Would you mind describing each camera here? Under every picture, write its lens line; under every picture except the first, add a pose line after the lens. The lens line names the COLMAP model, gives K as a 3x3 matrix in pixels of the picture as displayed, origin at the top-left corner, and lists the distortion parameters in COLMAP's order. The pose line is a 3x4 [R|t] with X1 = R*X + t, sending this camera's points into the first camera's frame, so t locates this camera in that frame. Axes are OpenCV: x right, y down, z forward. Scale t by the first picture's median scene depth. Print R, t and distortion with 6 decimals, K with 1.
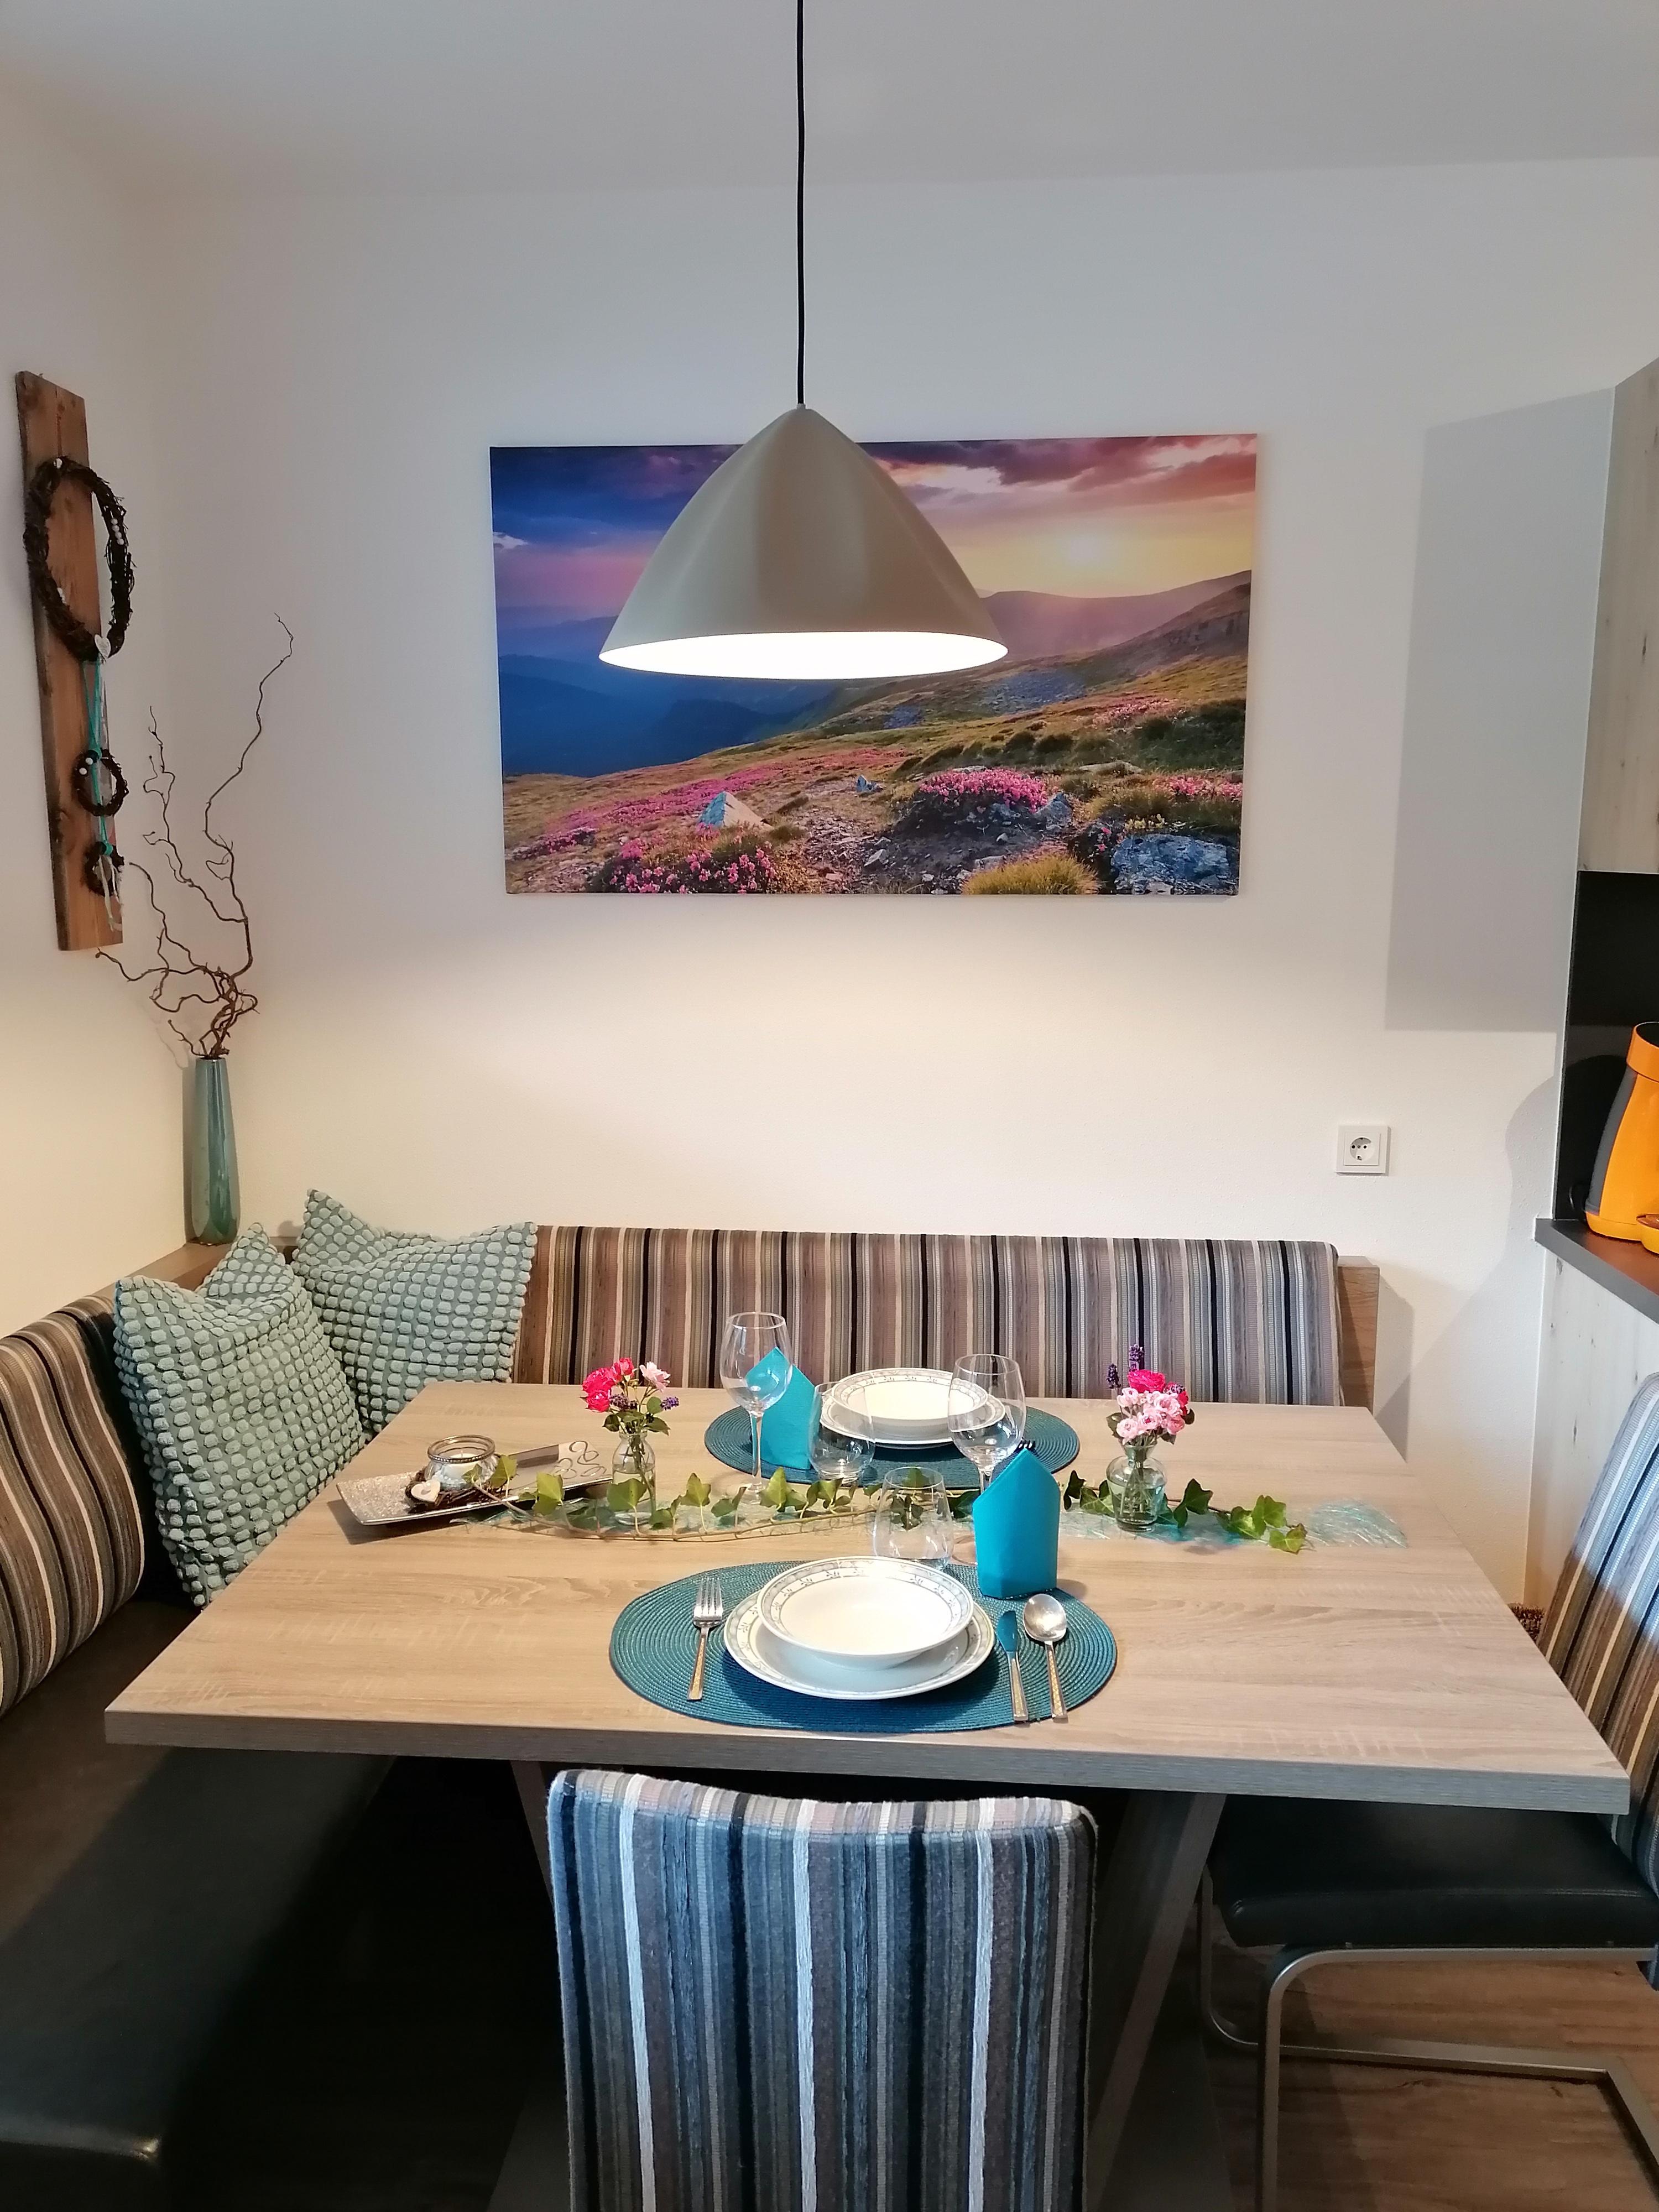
lens RADIAL K [[1717.0, 0, 832.3], [0, 1717.0, 1119.2], [0, 0, 1]] dist [0.025718, -0.035076]
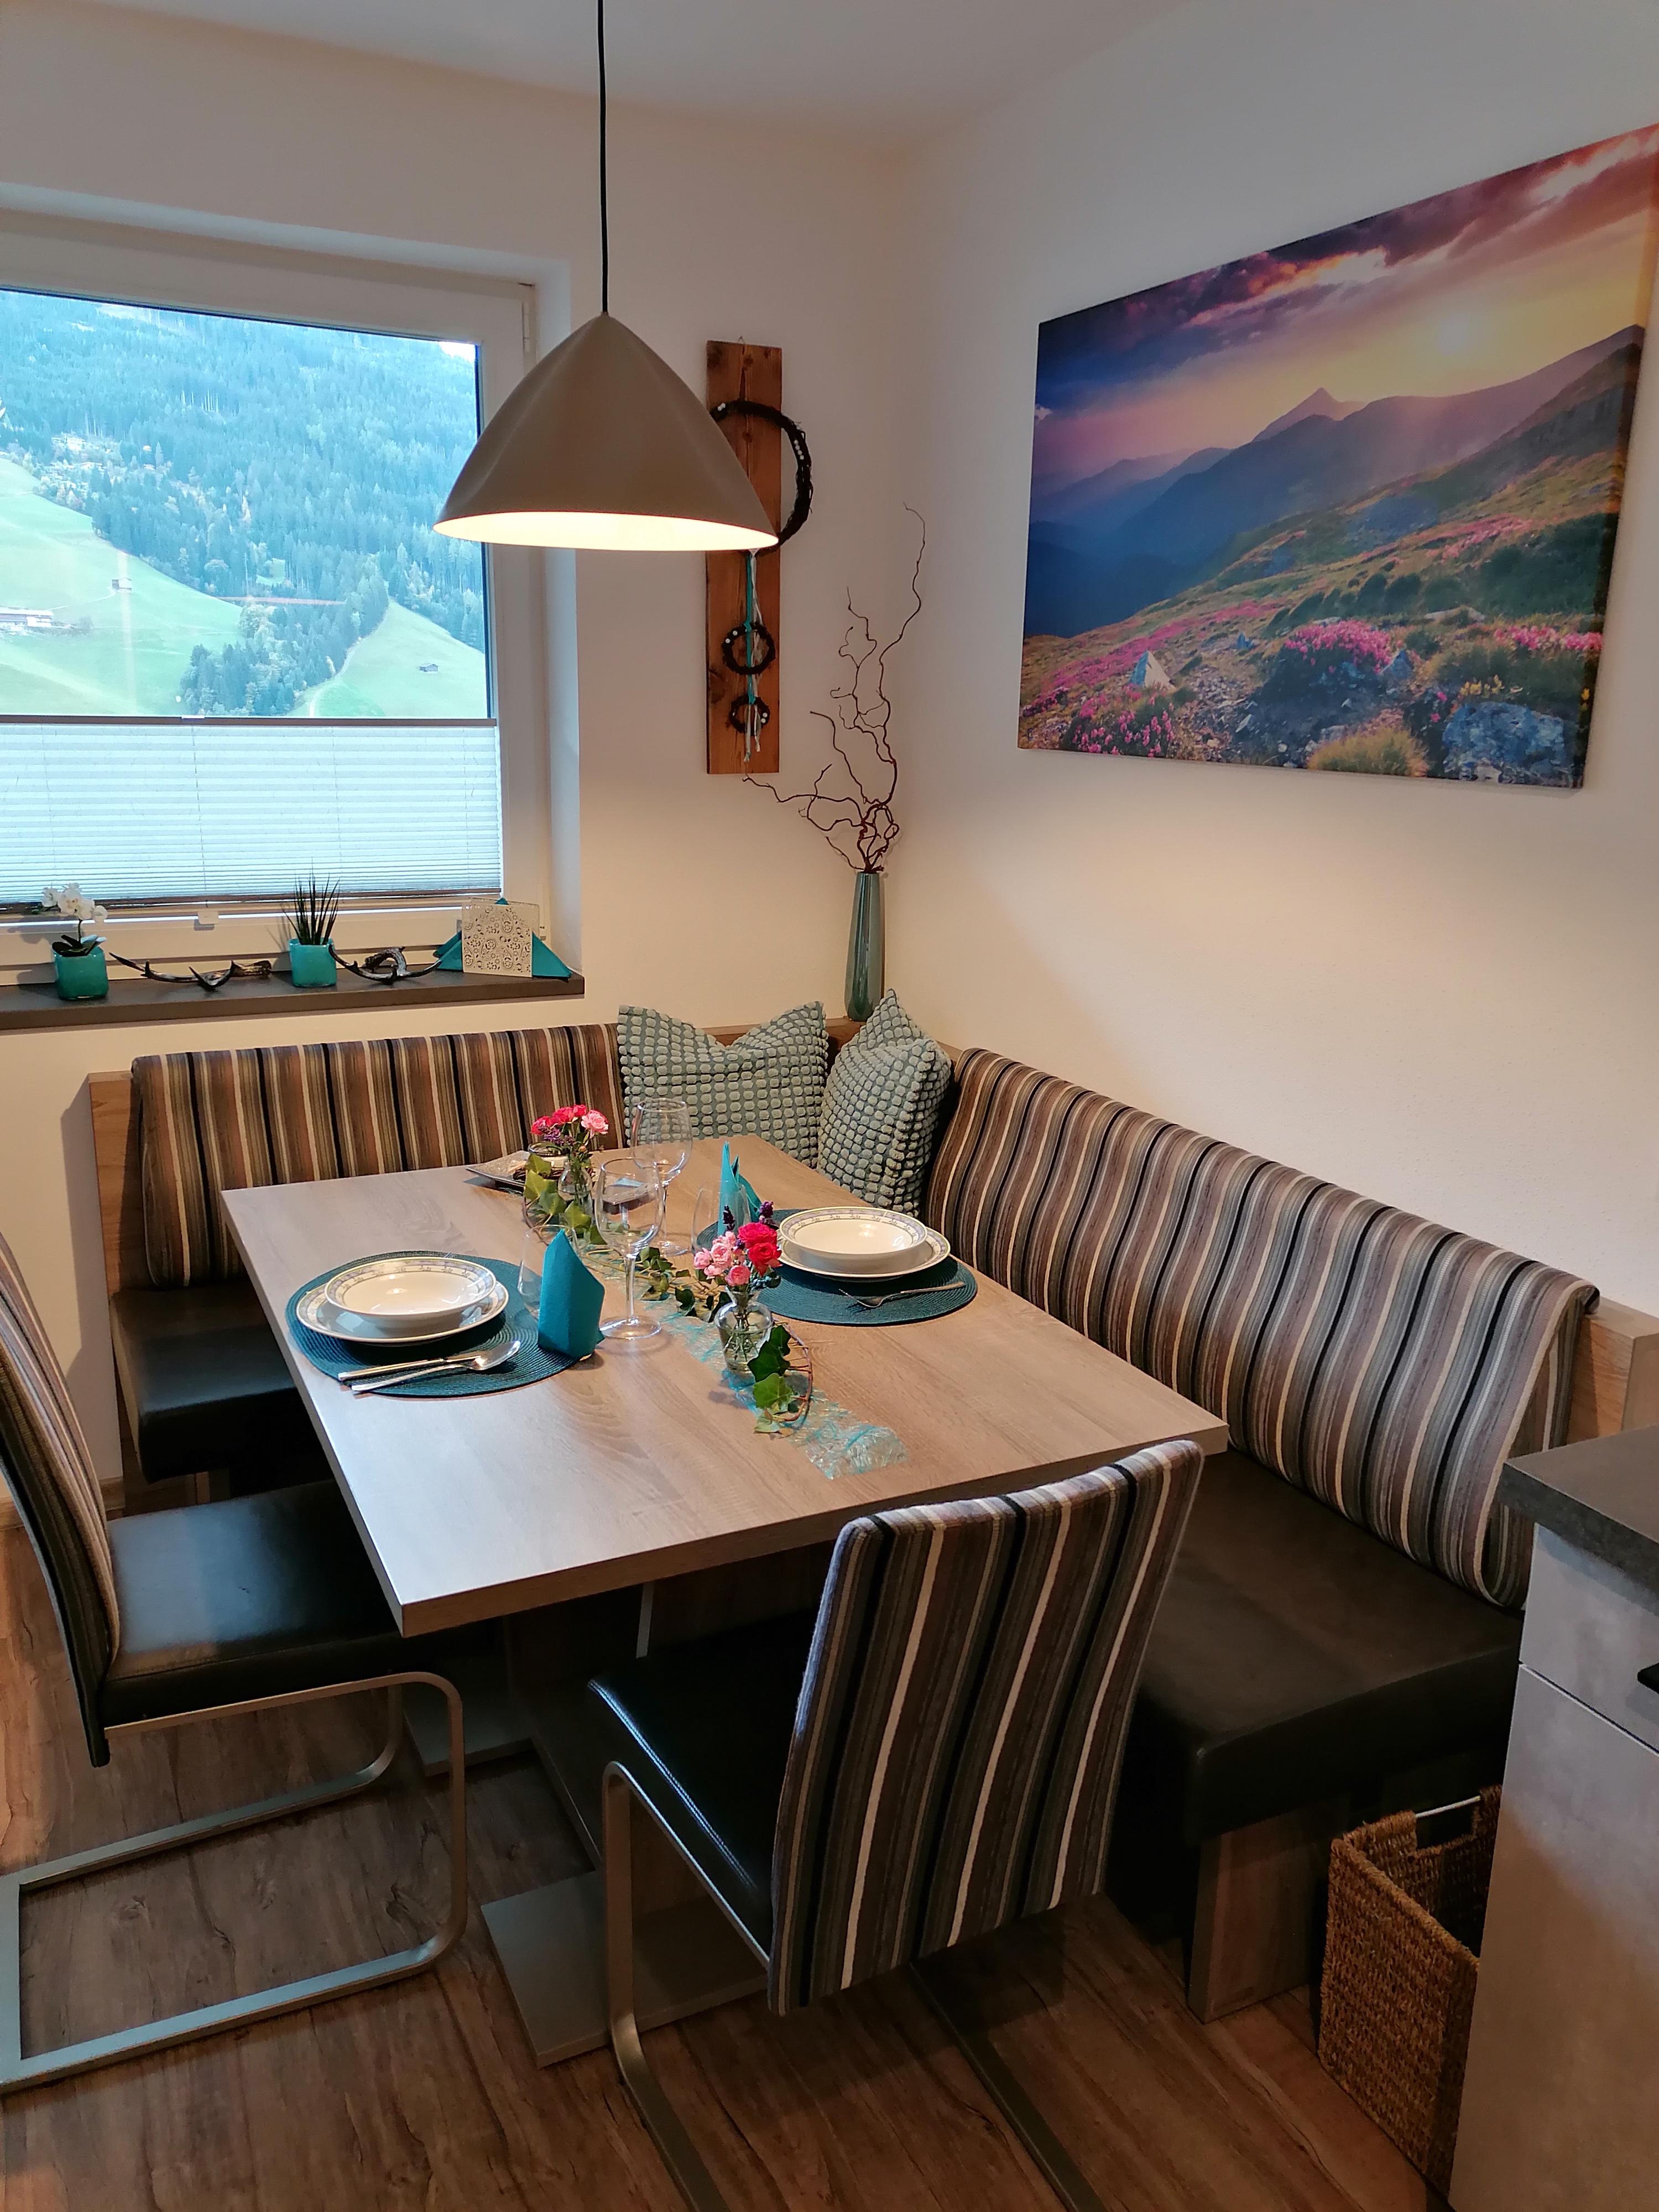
lens RADIAL K [[1717.0, 0, 822.1], [0, 1717.0, 1155.3], [0, 0, 1]] dist [0.025718, -0.035076]
pose [[0.474818, 0.240178, -0.846678, 0.750386], [-0.161414, 0.969488, 0.184495, -0.063076], [0.865155, 0.049064, 0.499098, 0.365140]]
